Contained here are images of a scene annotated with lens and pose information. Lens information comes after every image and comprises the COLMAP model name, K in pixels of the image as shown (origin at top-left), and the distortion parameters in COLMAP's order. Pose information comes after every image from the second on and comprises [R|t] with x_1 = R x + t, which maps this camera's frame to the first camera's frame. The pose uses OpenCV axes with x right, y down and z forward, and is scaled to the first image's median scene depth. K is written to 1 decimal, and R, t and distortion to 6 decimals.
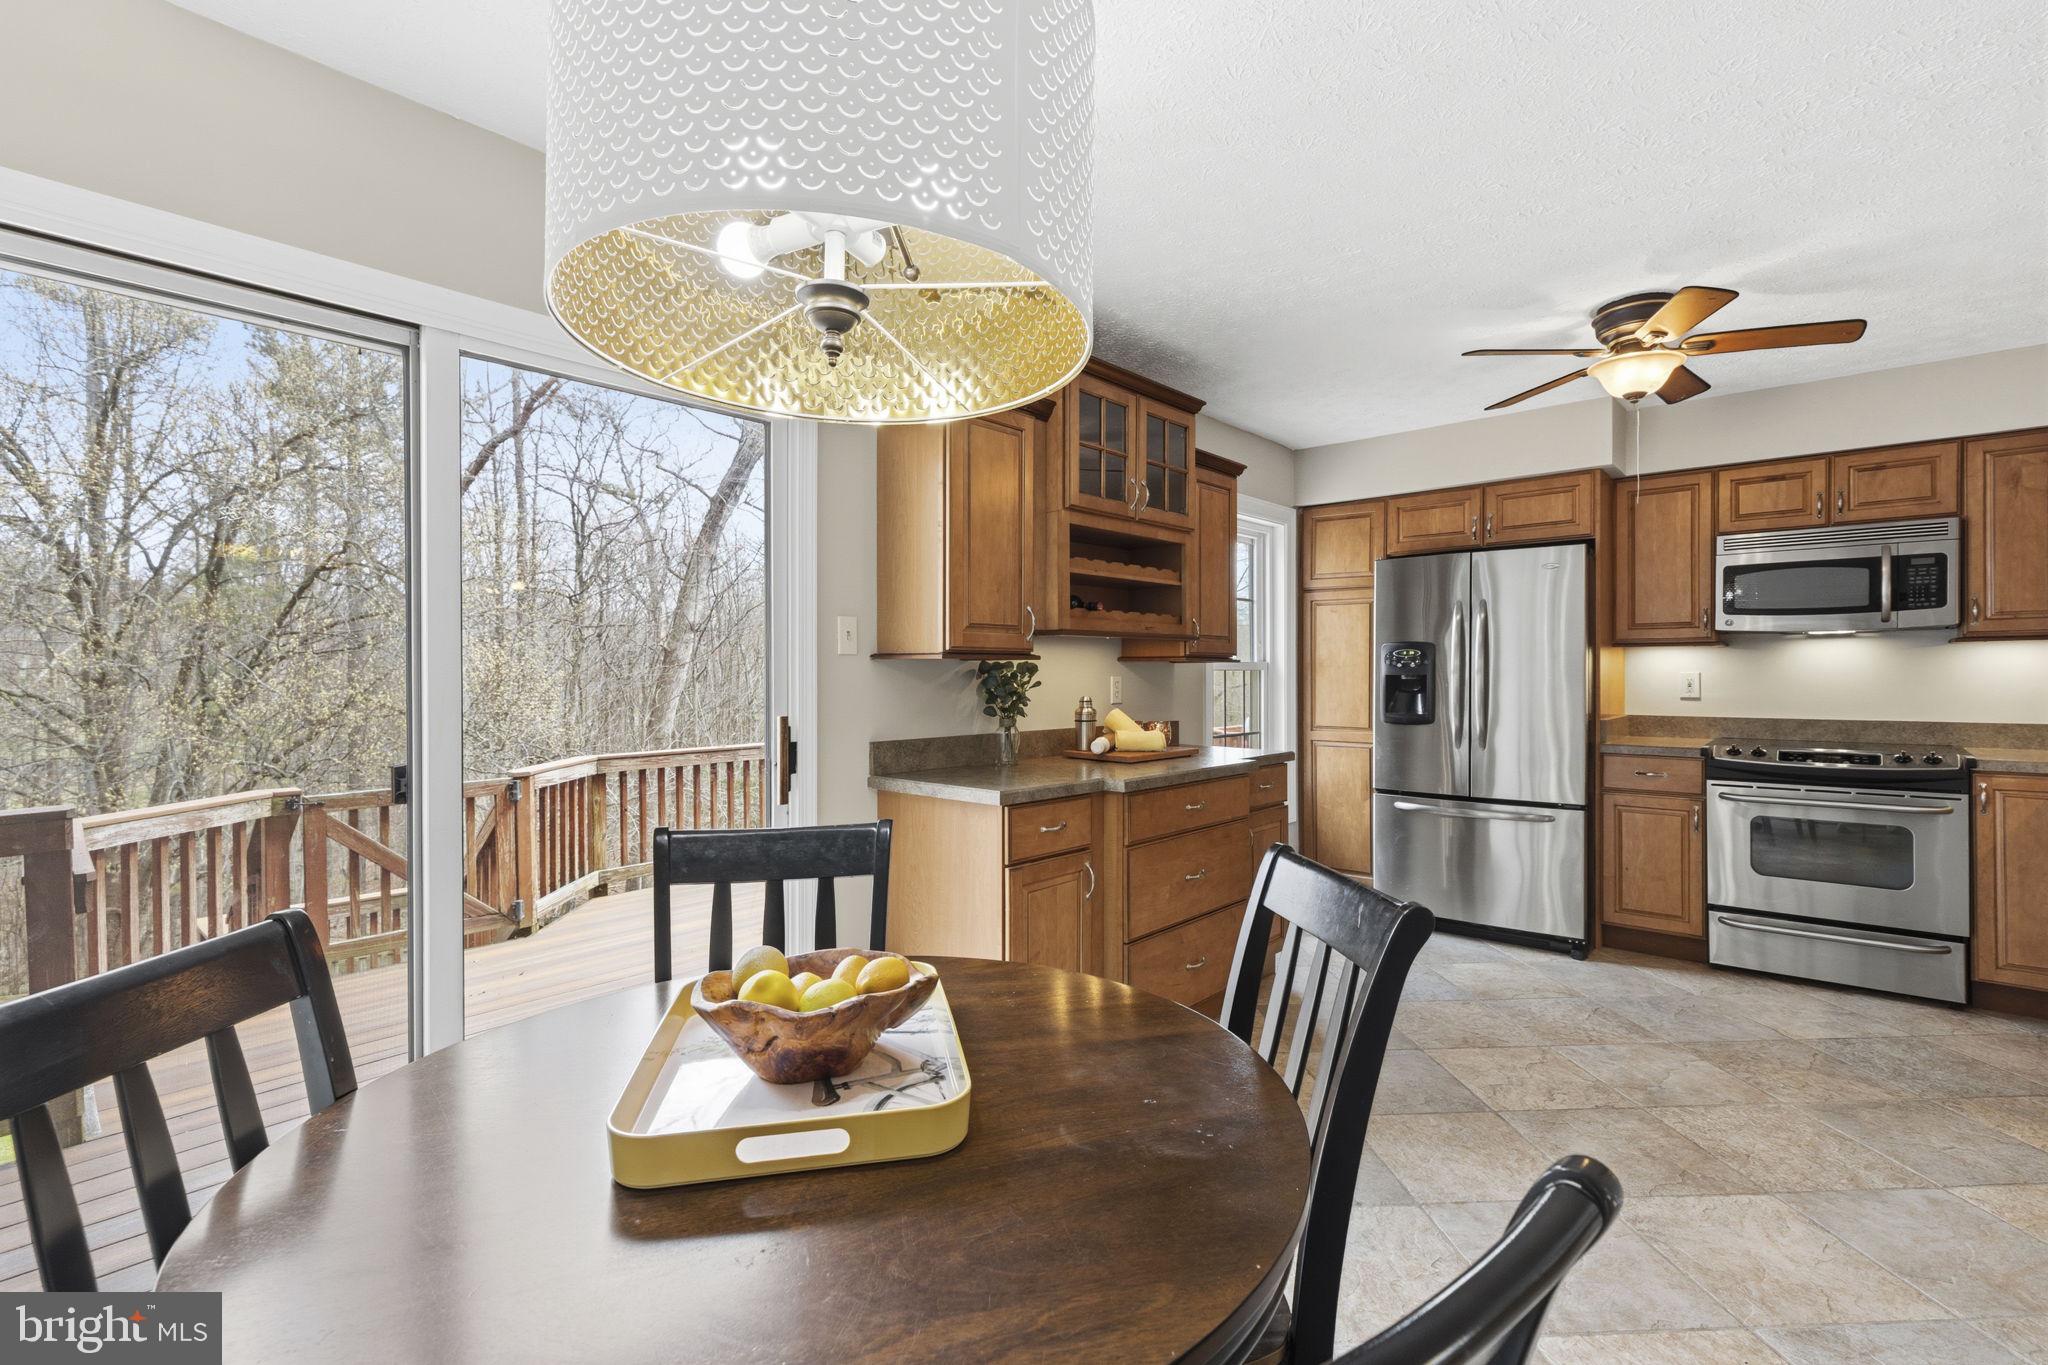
lens RADIAL K [[897.1, 0, 1030.9], [0, 897.1, 674.0], [0, 0, 1]] dist [0.006463, -0.000720]
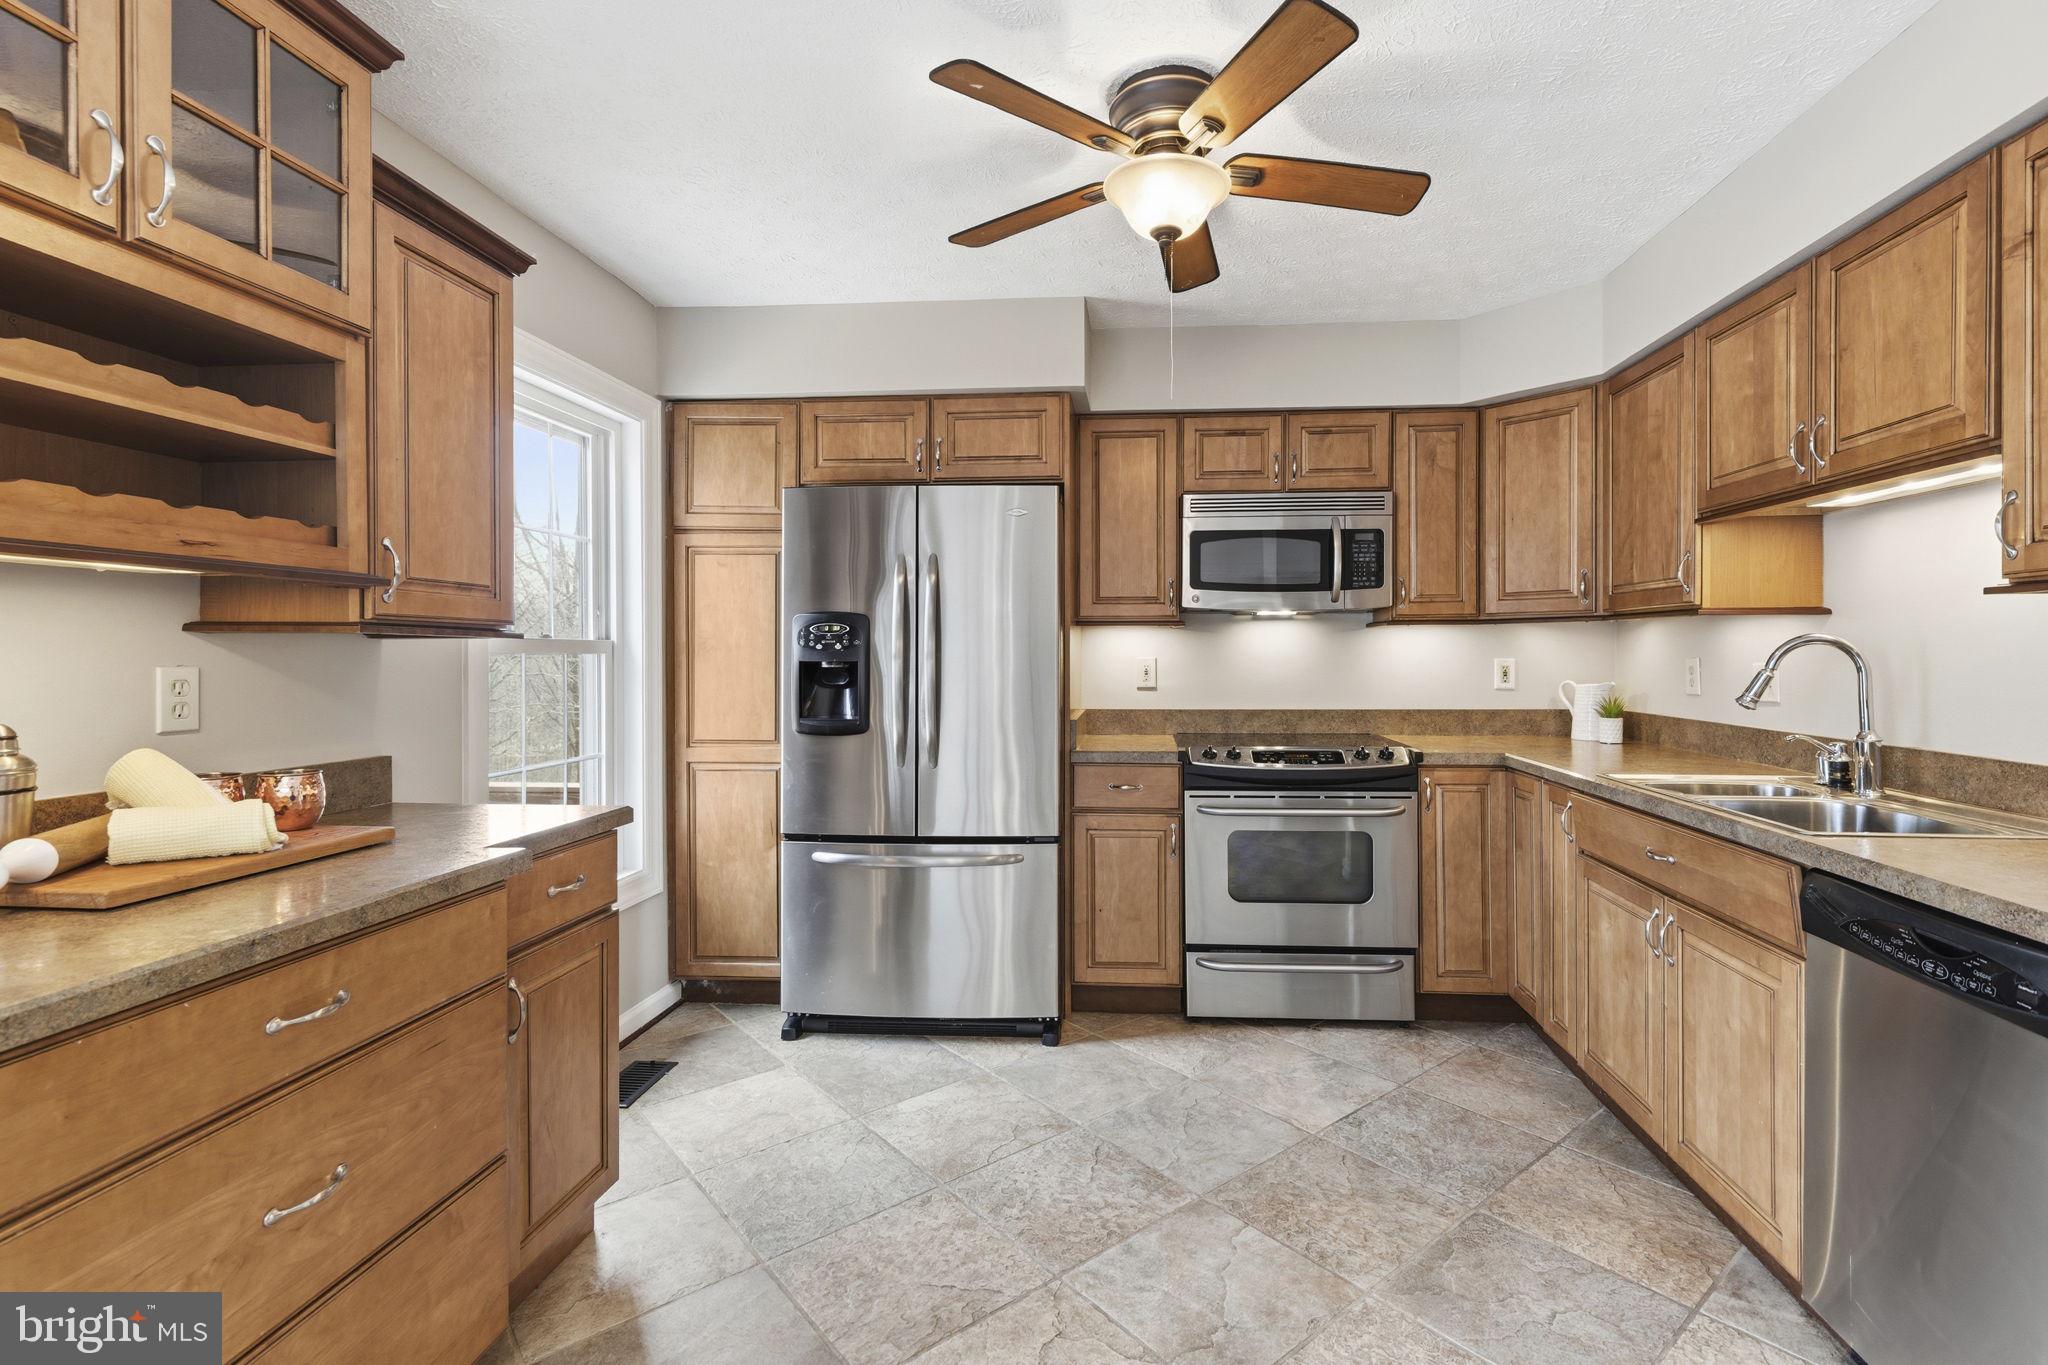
lens RADIAL K [[897.1, 0, 1072.1], [0, 897.1, 662.8], [0, 0, 1]] dist [0.006463, -0.000720]
pose [[0.784399, -0.003554, 0.620246, 0.172250], [0.000755, 0.999988, 0.004776, -0.001188], [-0.620256, -0.003278, 0.784393, 0.429949]]
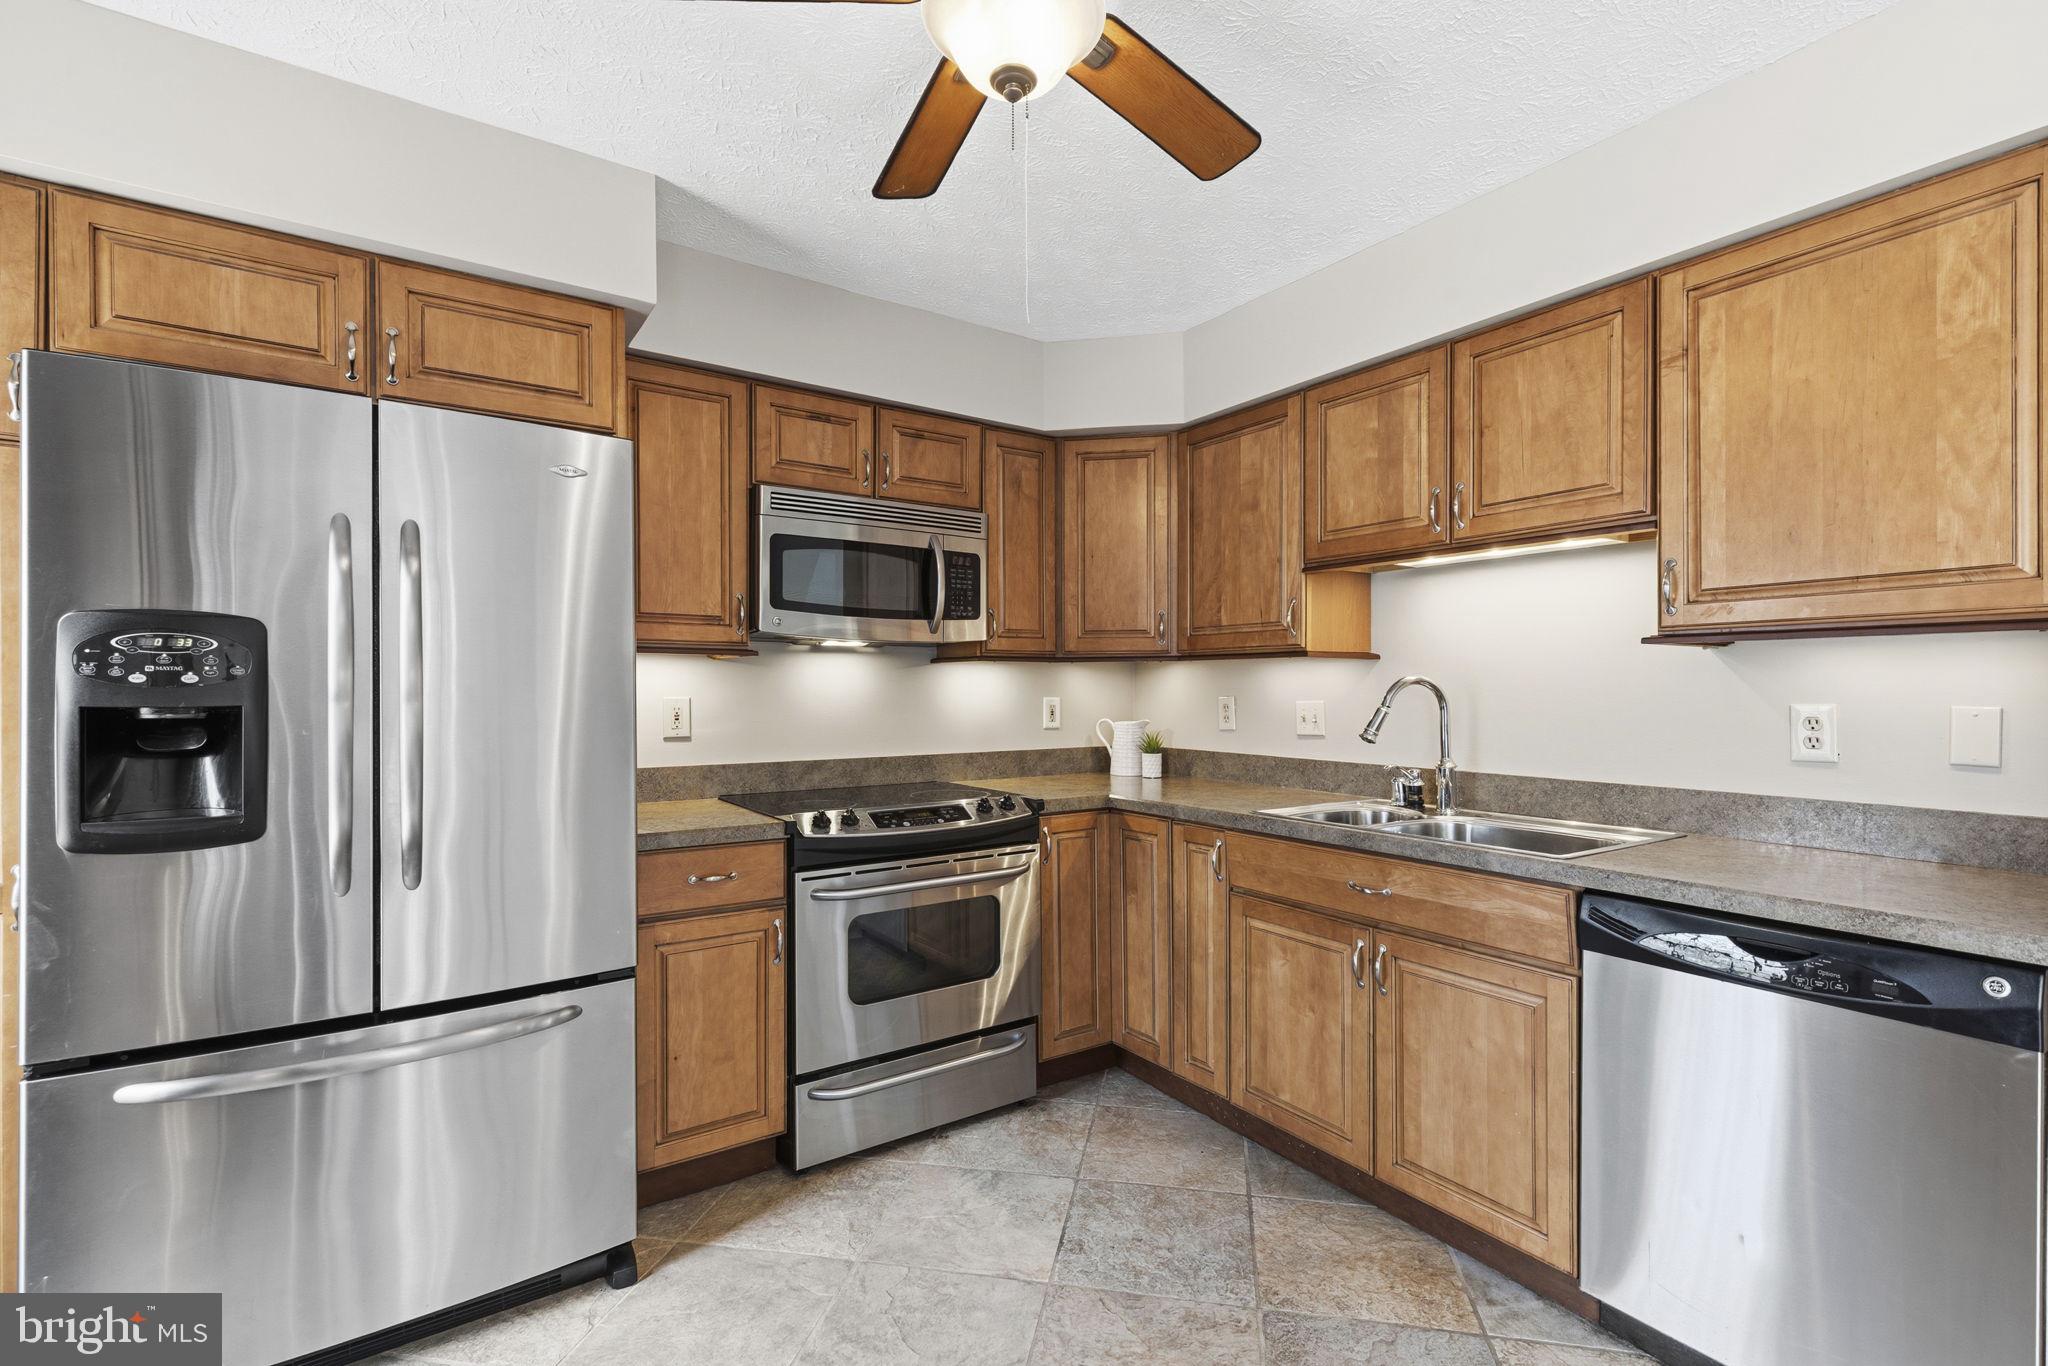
lens RADIAL K [[897.1, 0, 972.7], [0, 897.1, 696.8], [0, 0, 1]] dist [0.006463, -0.000720]
pose [[0.236605, -0.000974, 0.971605, 0.186384], [0.002953, 0.999996, 0.000283, -0.002129], [-0.971601, 0.002802, 0.236607, 0.735105]]
